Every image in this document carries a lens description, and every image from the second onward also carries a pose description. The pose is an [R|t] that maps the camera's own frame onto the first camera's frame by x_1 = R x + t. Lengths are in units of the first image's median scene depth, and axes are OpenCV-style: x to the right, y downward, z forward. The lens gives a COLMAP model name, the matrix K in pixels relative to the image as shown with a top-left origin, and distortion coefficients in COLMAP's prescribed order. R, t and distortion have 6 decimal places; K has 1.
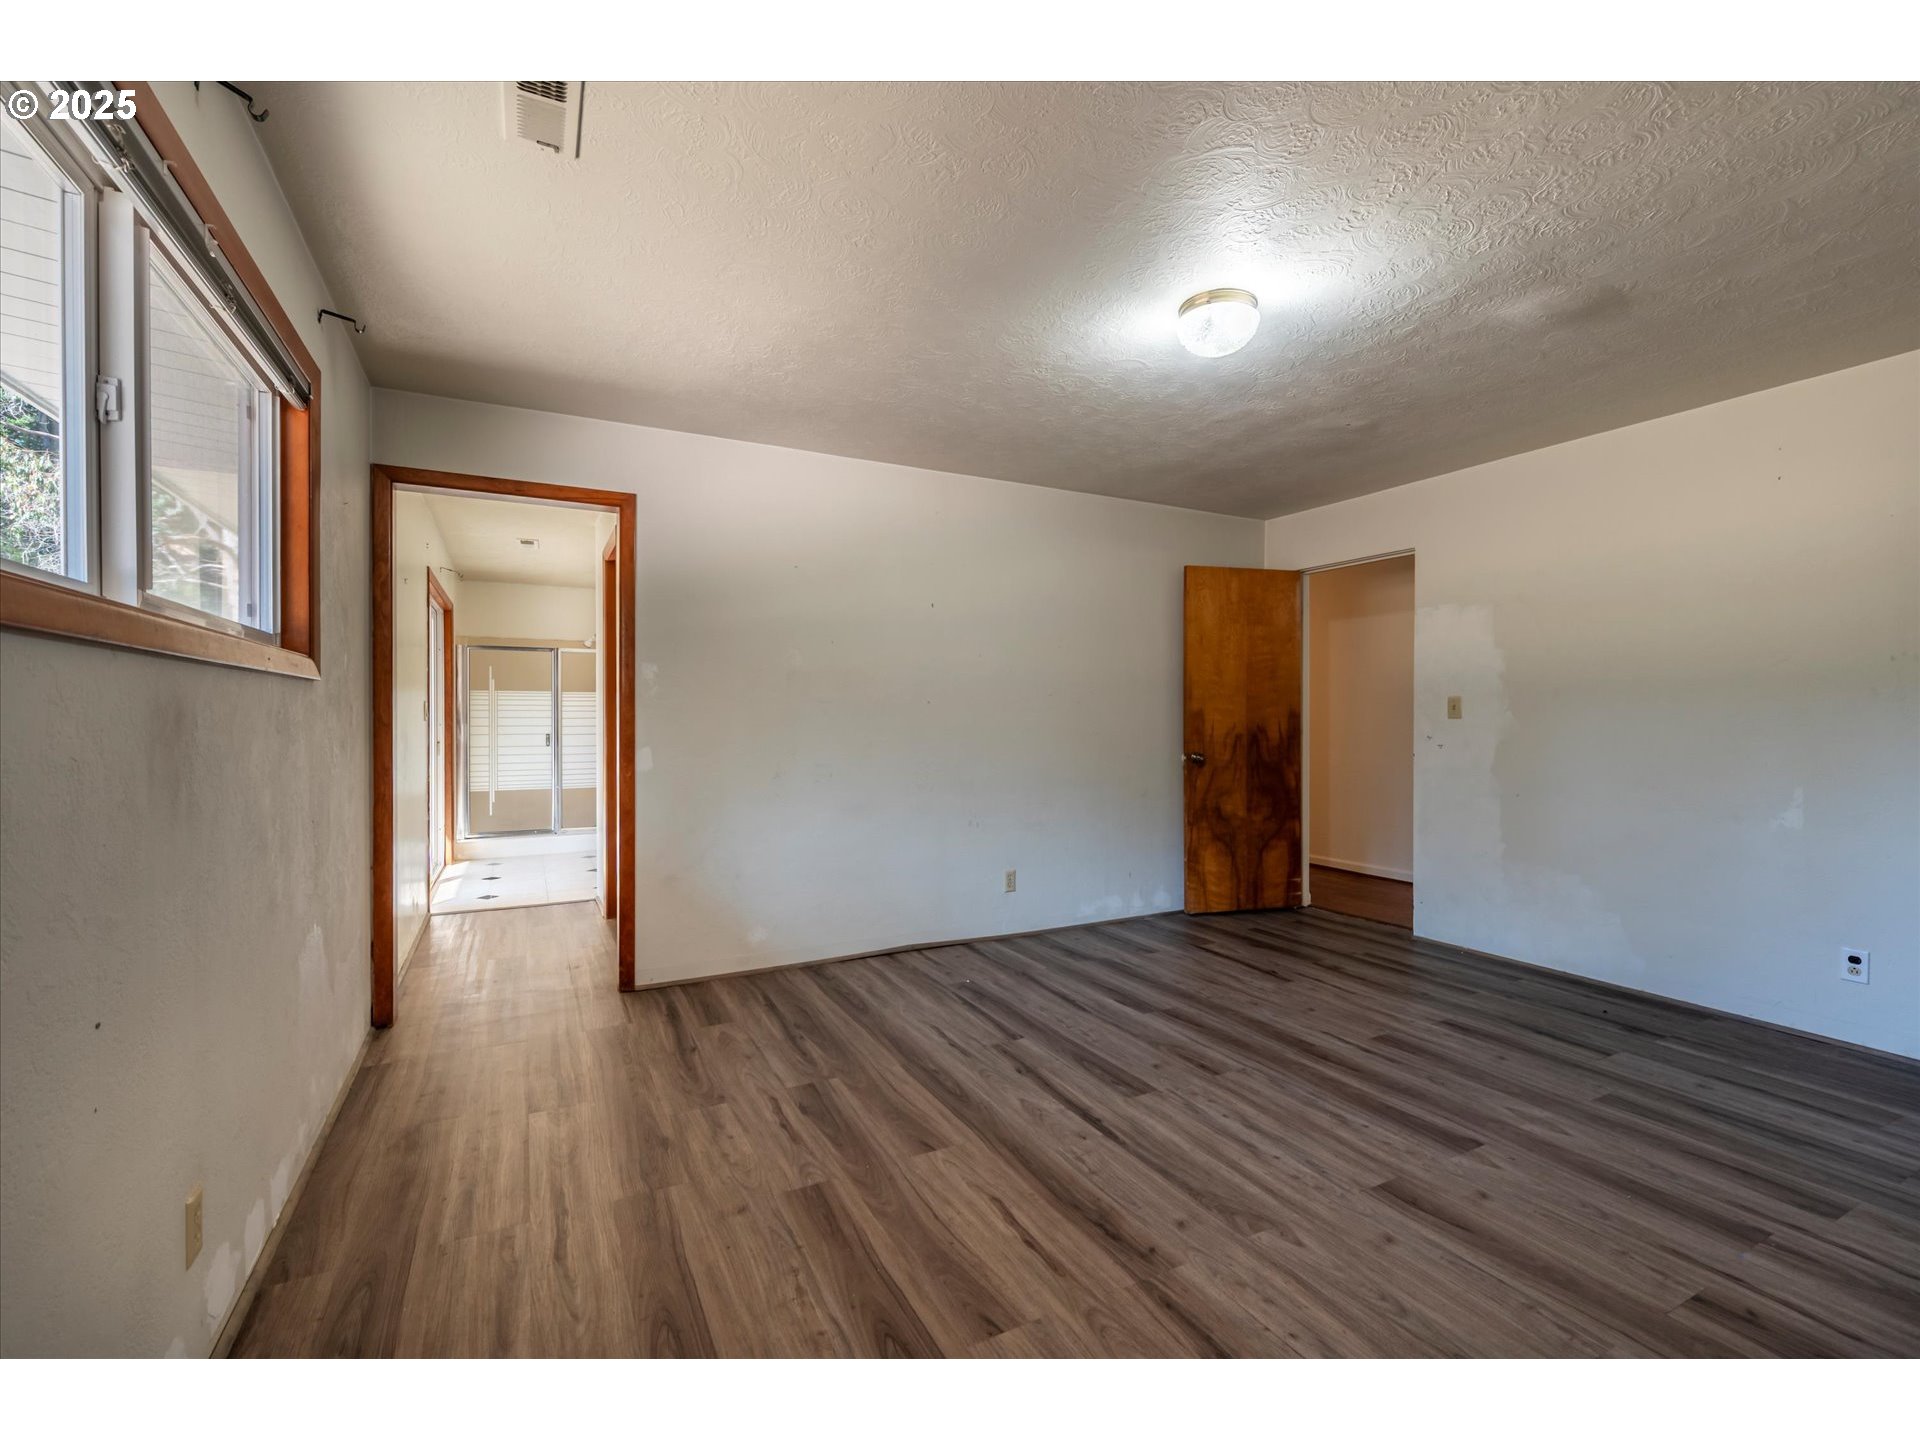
lens RADIAL K [[832.5, 0, 965.5], [0, 832.5, 716.6], [0, 0, 1]] dist [-0.001414, -0.000269]
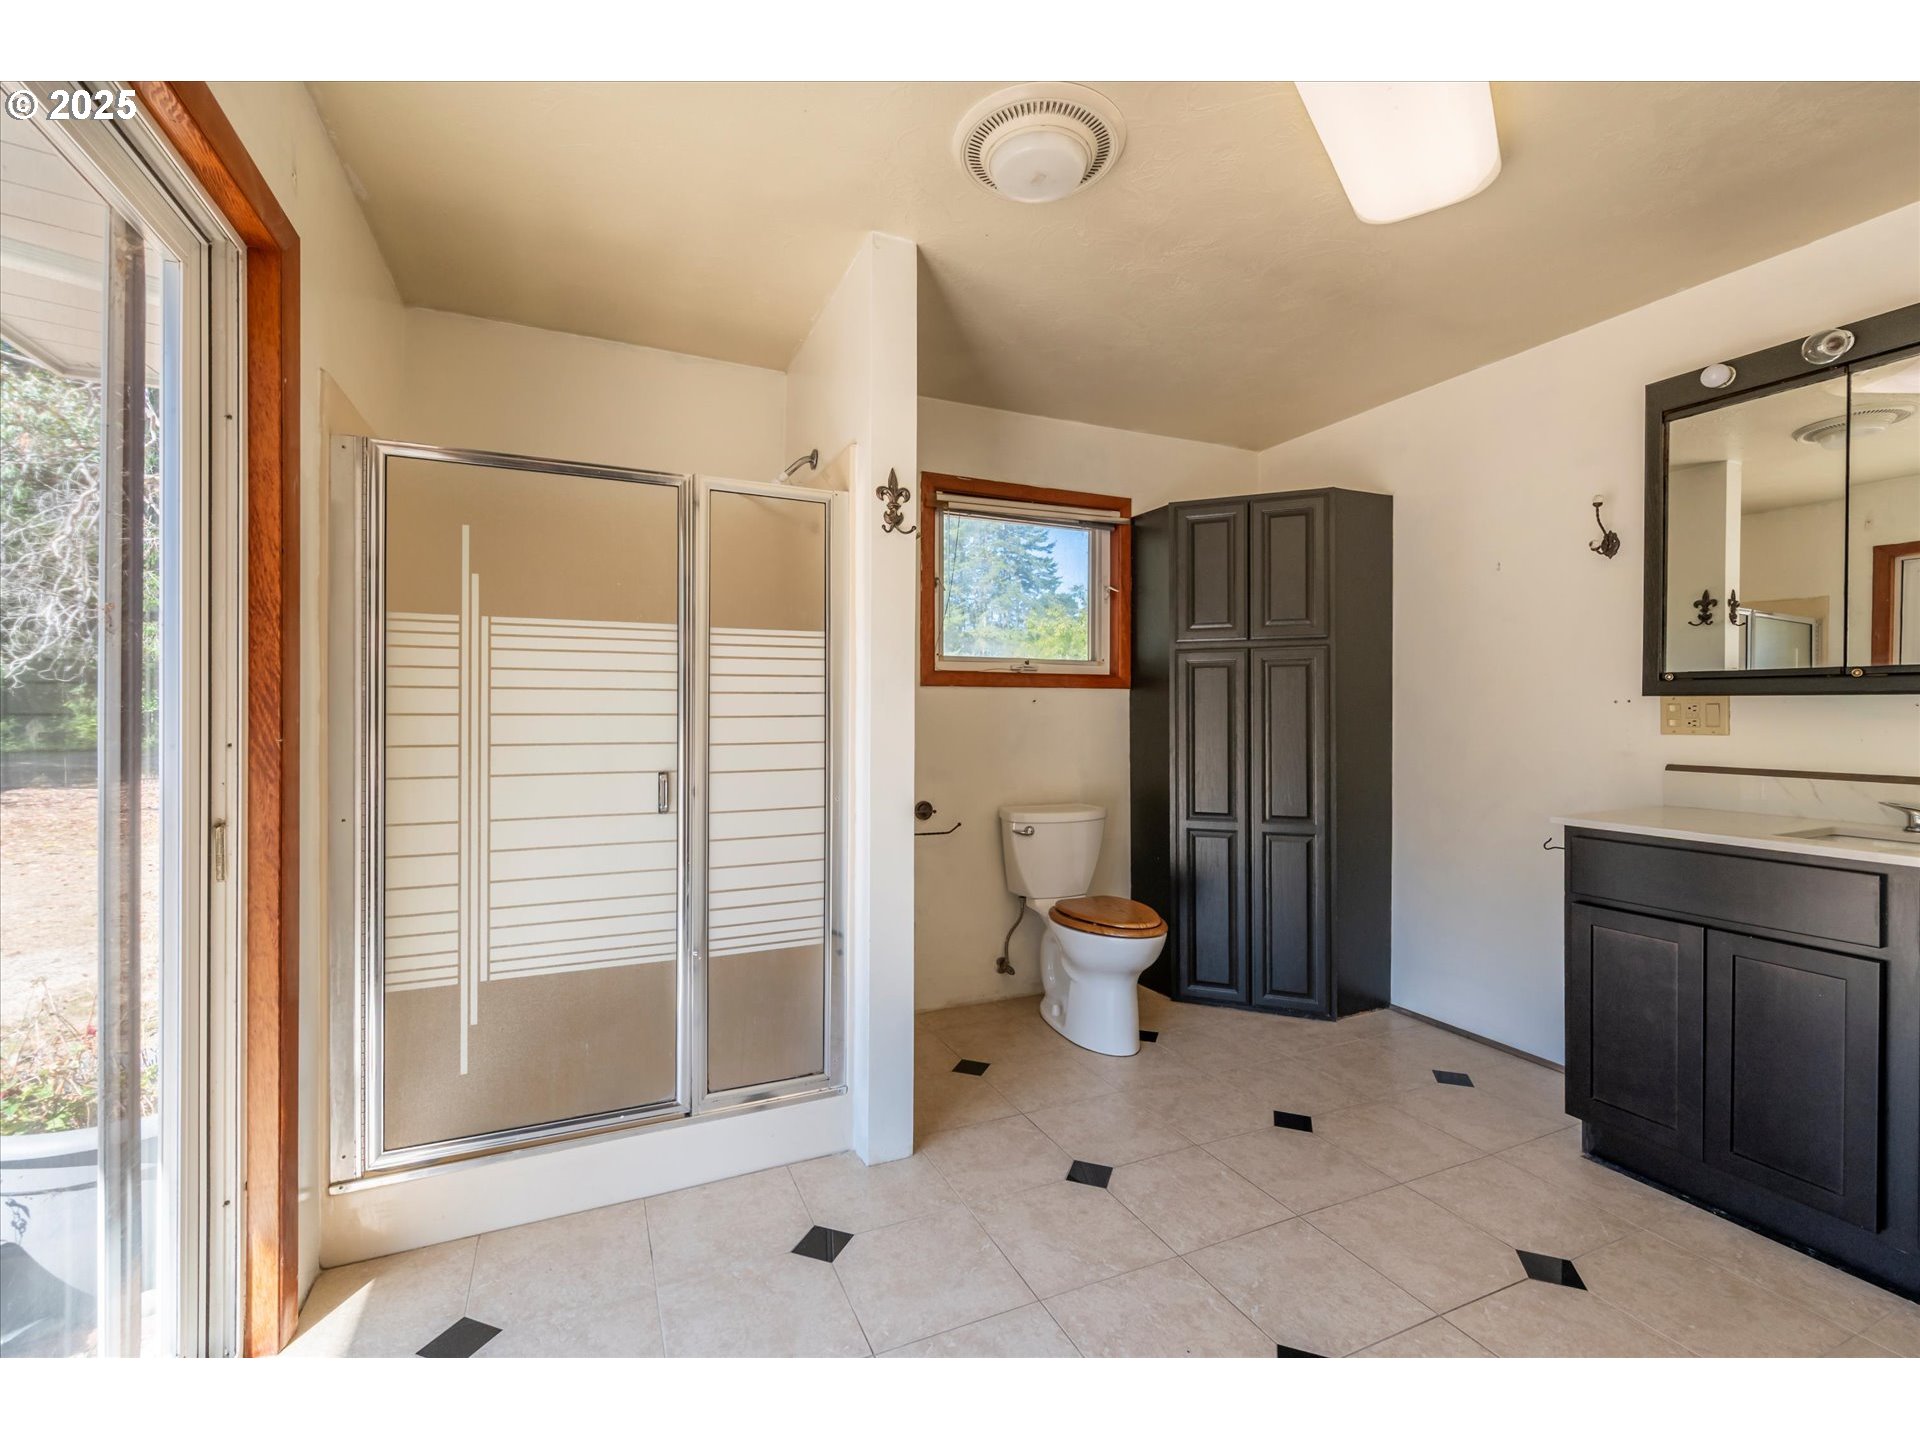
lens RADIAL K [[832.5, 0, 950.3], [0, 832.5, 713.5], [0, 0, 1]] dist [-0.001414, -0.000269]
pose [[0.998522, 0.000551, -0.054343, -0.395456], [-0.000572, 1.000000, -0.000375, 0.000832], [0.054343, 0.000405, 0.998522, 0.733338]]
